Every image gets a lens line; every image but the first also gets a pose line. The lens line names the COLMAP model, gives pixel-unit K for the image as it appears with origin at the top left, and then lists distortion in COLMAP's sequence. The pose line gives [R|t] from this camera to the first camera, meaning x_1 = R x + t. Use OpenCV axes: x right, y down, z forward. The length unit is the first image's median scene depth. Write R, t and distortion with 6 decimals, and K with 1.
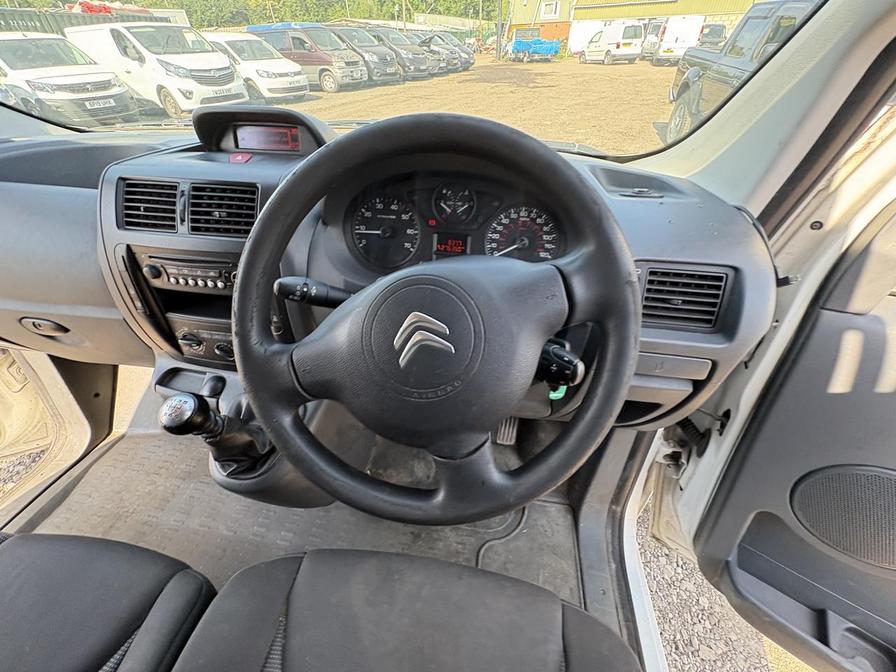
lens RADIAL K [[359.3, 0, 442.9], [0, 359.3, 340.1], [0, 0, 1]] dist [0.002317, 0.000085]
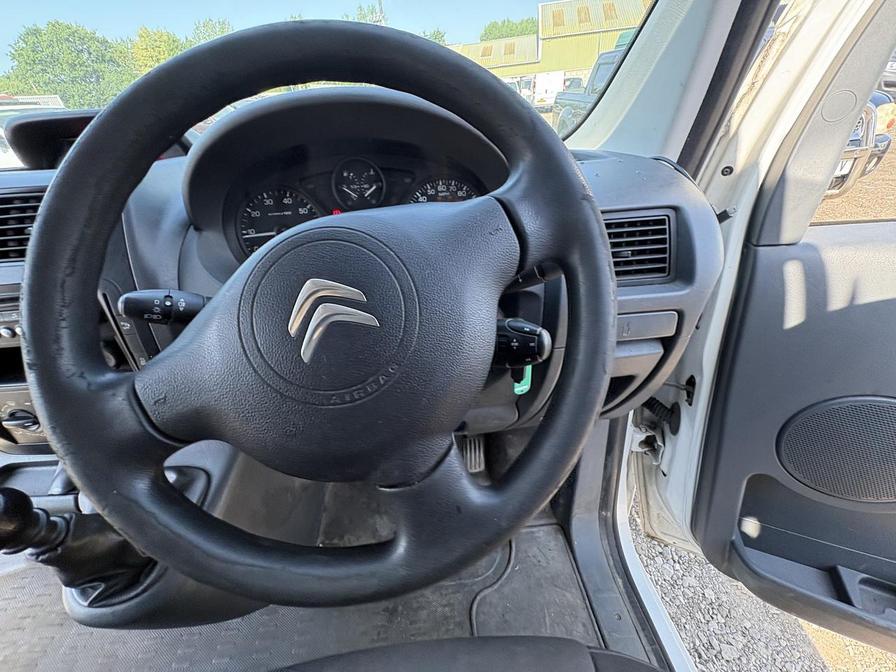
lens RADIAL K [[359.3, 0, 444.6], [0, 359.3, 341.6], [0, 0, 1]] dist [0.002317, 0.000085]
pose [[0.970801, -0.173433, 0.165728, 0.019722], [0.191969, 0.975962, -0.103180, 0.094522], [-0.143850, 0.131982, 0.980759, 0.179360]]
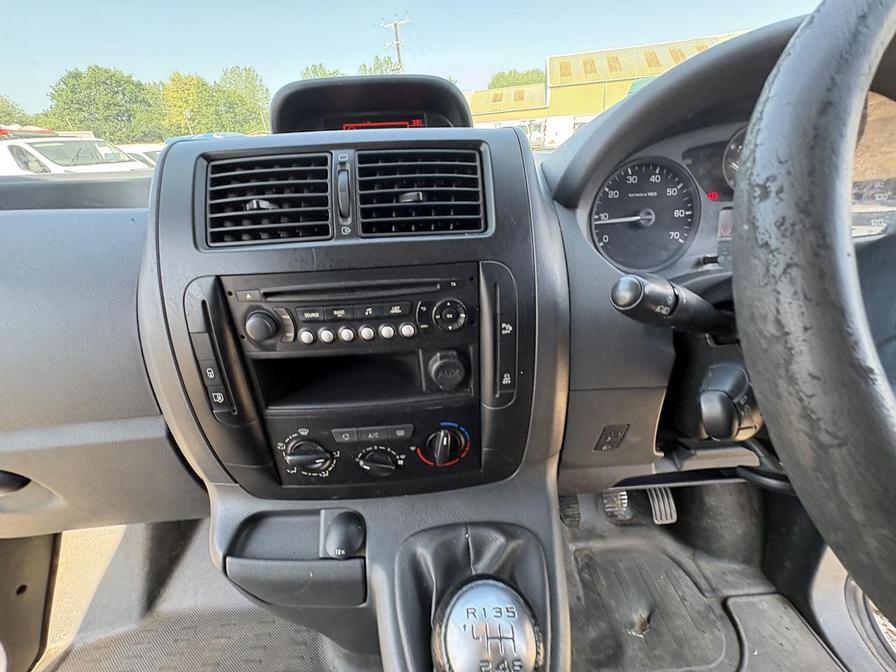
lens RADIAL K [[359.3, 0, 437.1], [0, 359.3, 345.5], [0, 0, 1]] dist [0.002317, 0.000085]
pose [[0.975758, -0.140052, 0.168171, -0.648729], [0.170398, 0.968380, -0.182221, -0.026894], [-0.137333, 0.206459, 0.968769, 0.472674]]
